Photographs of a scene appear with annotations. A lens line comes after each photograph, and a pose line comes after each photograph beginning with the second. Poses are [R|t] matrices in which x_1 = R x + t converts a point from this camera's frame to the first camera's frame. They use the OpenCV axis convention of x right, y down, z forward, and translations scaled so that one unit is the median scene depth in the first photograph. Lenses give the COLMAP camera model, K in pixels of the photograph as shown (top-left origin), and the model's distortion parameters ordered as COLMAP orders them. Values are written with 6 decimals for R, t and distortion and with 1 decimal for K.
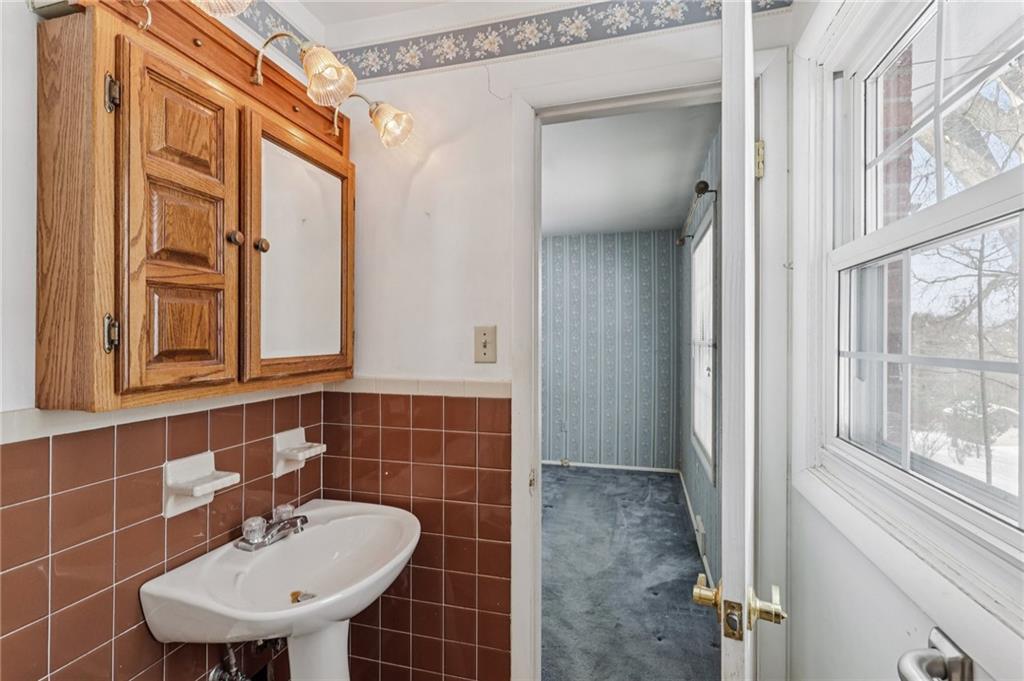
lens RADIAL K [[479.0, 0, 509.4], [0, 479.0, 338.6], [0, 0, 1]] dist [0.003938, 0.000572]
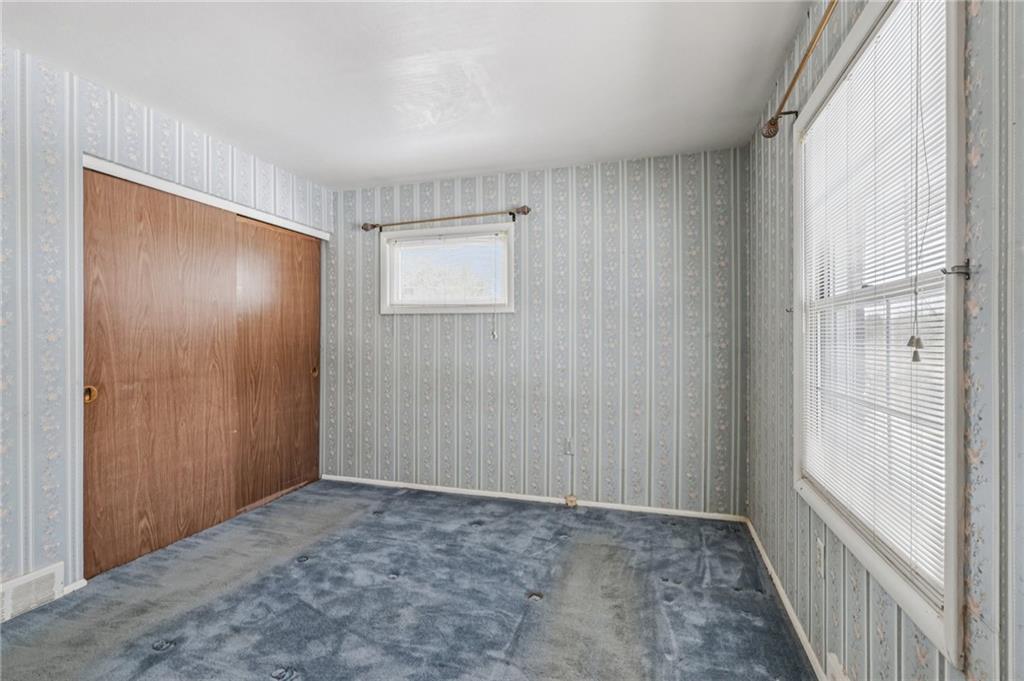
lens RADIAL K [[479.0, 0, 512.2], [0, 479.0, 340.2], [0, 0, 1]] dist [0.003938, 0.000572]
pose [[0.999493, -0.000305, -0.031834, 0.063408], [0.000218, 0.999996, -0.002734, 0.038971], [0.031835, 0.002726, 0.999489, 0.366797]]
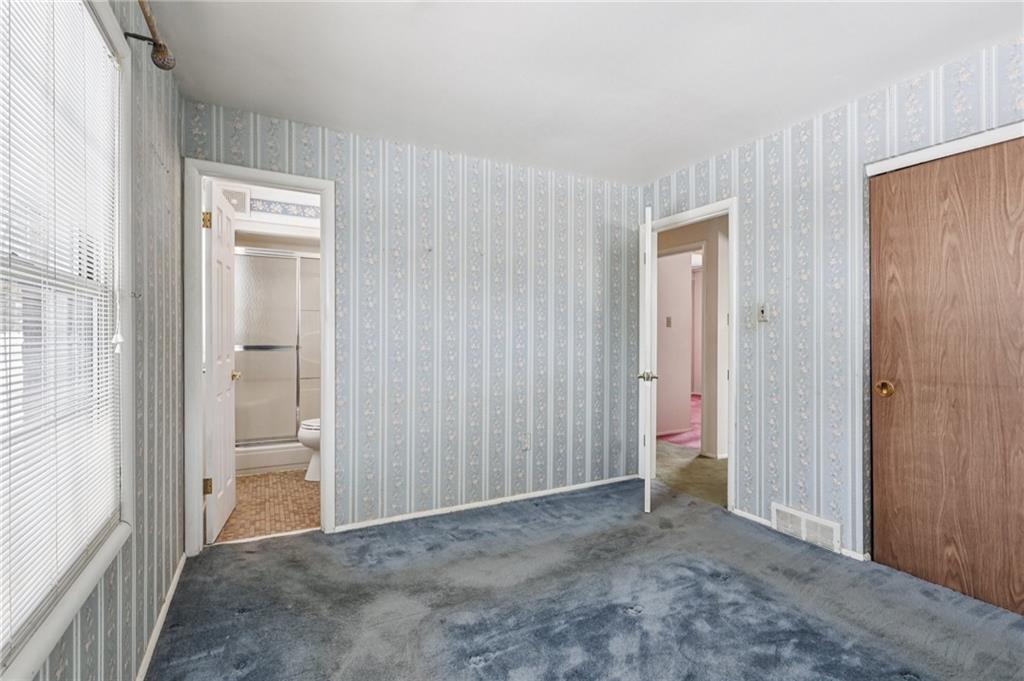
lens RADIAL K [[479.0, 0, 512.1], [0, 479.0, 339.0], [0, 0, 1]] dist [0.003938, 0.000572]
pose [[-0.732852, 0.002034, -0.680385, 0.451069], [-0.002123, 0.999984, 0.005276, 0.036748], [0.680385, 0.005311, -0.732836, 1.539721]]
